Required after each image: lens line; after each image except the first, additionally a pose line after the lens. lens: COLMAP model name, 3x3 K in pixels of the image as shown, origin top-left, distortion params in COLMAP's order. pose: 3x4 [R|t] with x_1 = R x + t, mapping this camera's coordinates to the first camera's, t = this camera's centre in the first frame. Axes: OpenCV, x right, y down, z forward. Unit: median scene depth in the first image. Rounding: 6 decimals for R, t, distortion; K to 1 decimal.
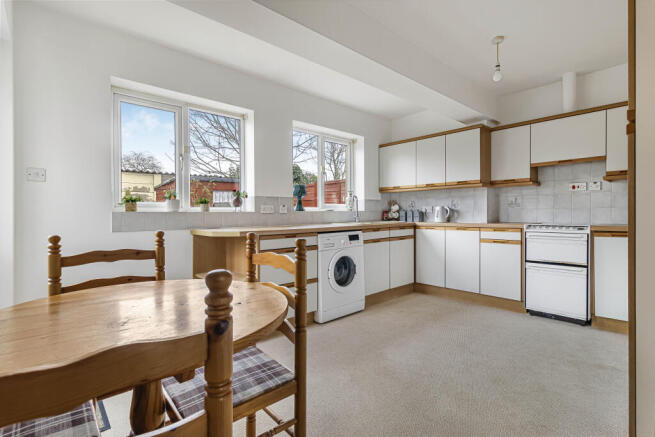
lens RADIAL K [[312.3, 0, 333.5], [0, 312.3, 217.8], [0, 0, 1]] dist [0.017224, 0.000100]
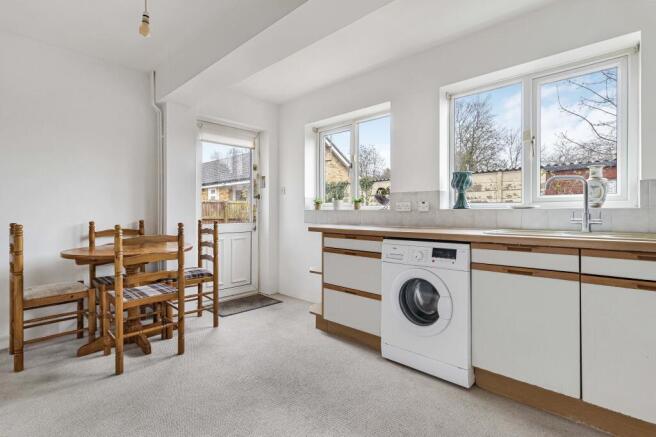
lens RADIAL K [[312.7, 0, 331.3], [0, 312.7, 214.9], [0, 0, 1]] dist [0.017224, 0.000100]
pose [[0.086808, 0.014907, -0.996114, 0.642743], [-0.020292, 0.999707, 0.013193, -0.013278], [0.996018, 0.019068, 0.087085, 0.734540]]
